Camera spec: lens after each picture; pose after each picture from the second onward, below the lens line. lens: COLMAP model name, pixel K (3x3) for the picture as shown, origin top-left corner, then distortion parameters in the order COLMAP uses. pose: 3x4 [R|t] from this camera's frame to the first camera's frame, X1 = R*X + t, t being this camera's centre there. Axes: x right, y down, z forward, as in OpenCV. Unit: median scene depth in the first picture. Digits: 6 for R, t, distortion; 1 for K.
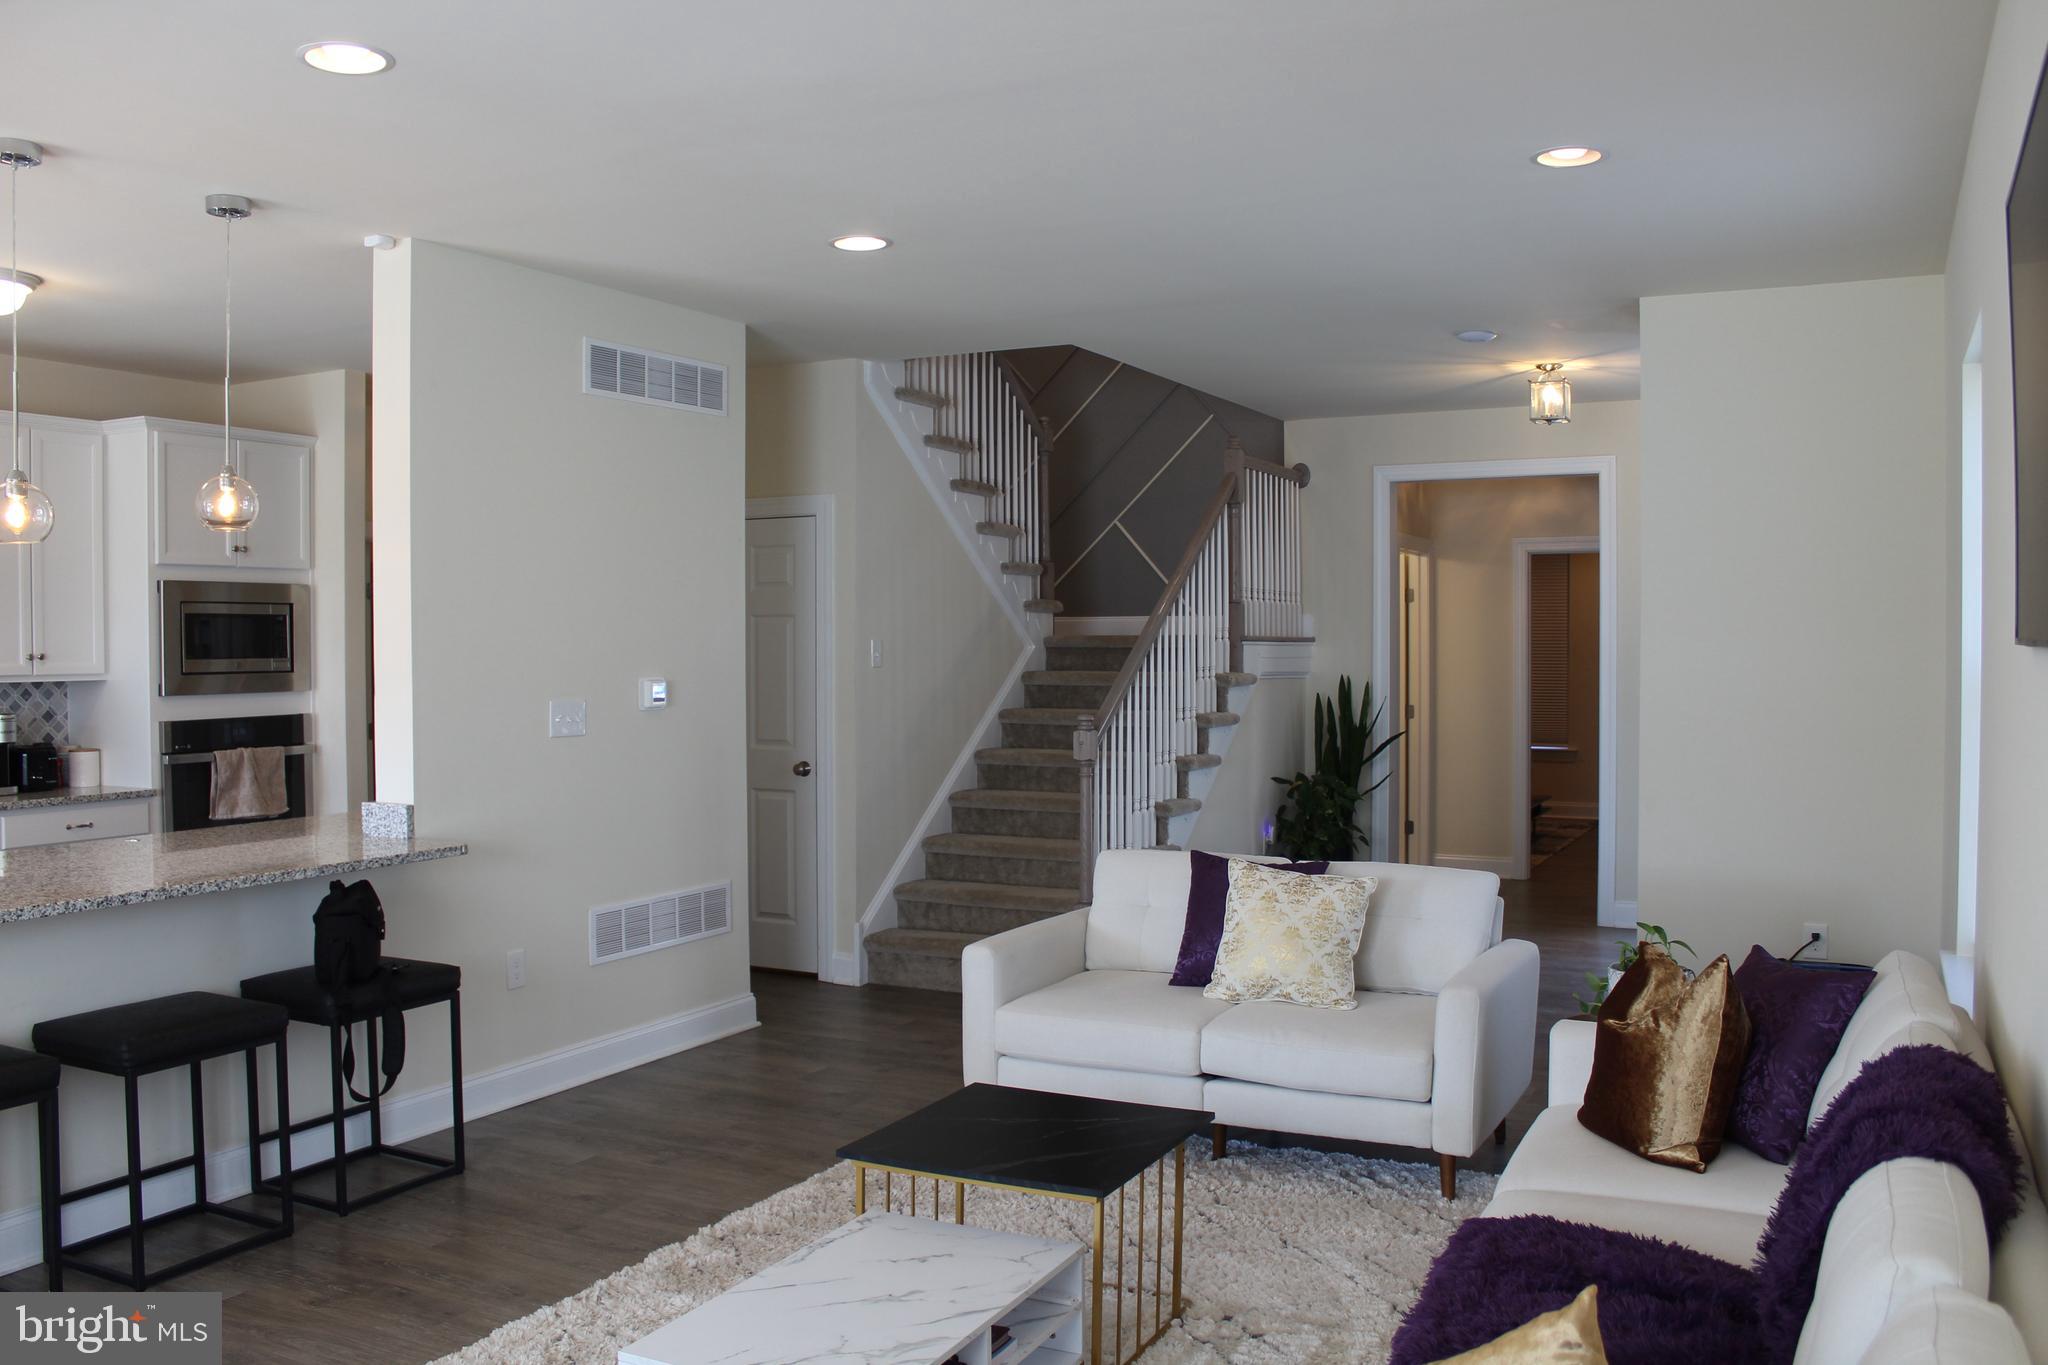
lens RADIAL K [[1698.4, 0, 987.7], [0, 1698.4, 660.8], [0, 0, 1]] dist [-0.167266, 0.127109]
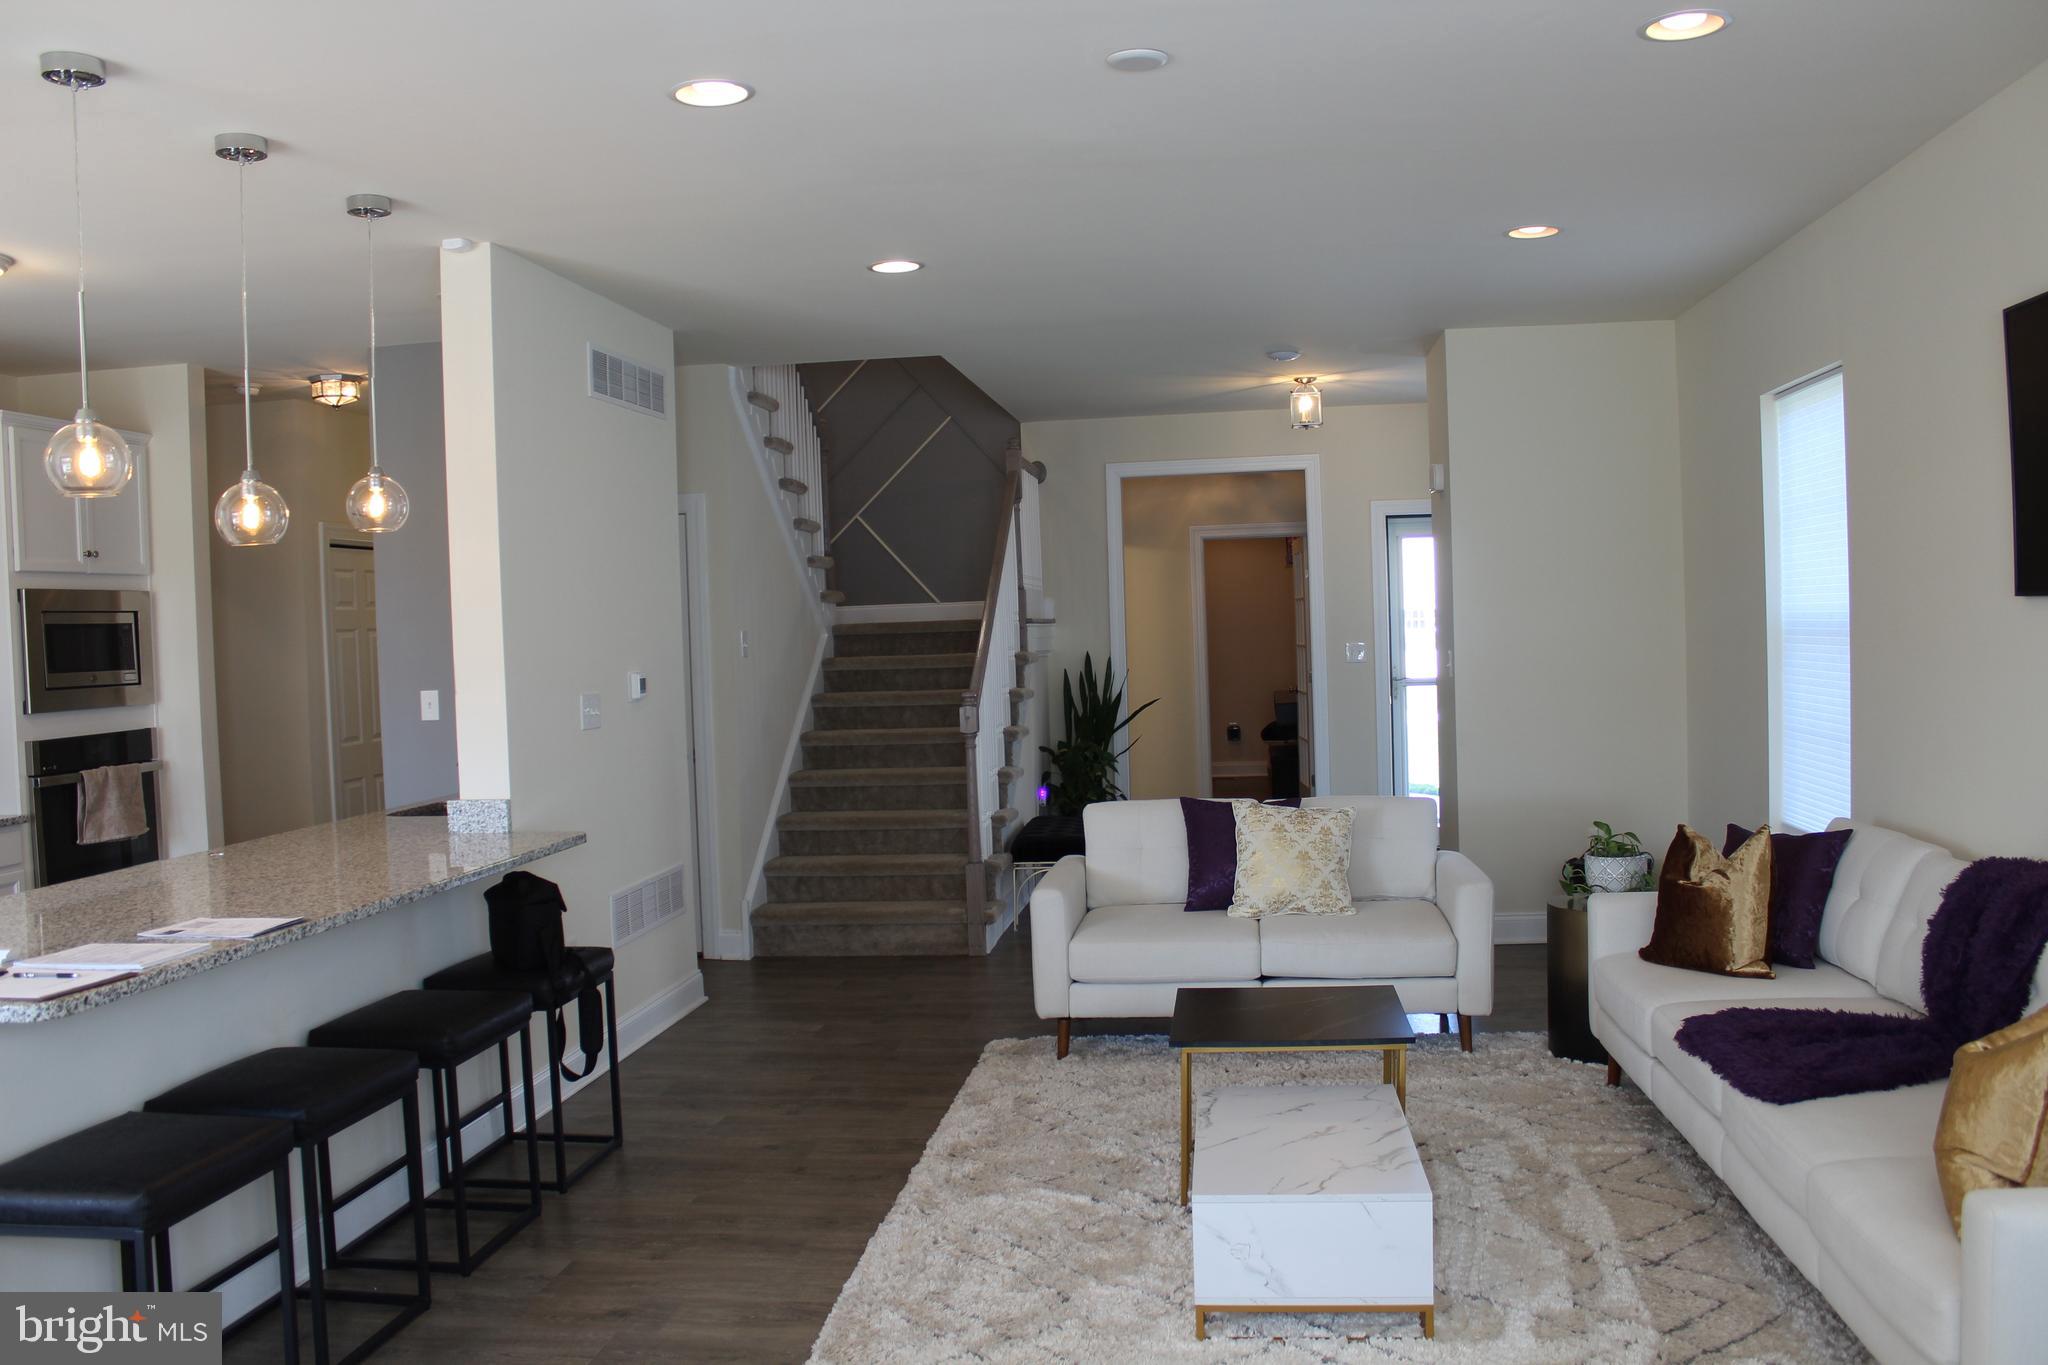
lens RADIAL K [[1711.1, 0, 1000.0], [0, 1711.1, 664.7], [0, 0, 1]] dist [-0.168039, 0.169863]
pose [[0.941173, -0.036179, 0.335983, -0.294627], [0.034234, 0.999345, 0.011714, 0.001711], [-0.336186, 0.000477, 0.941795, -0.053079]]
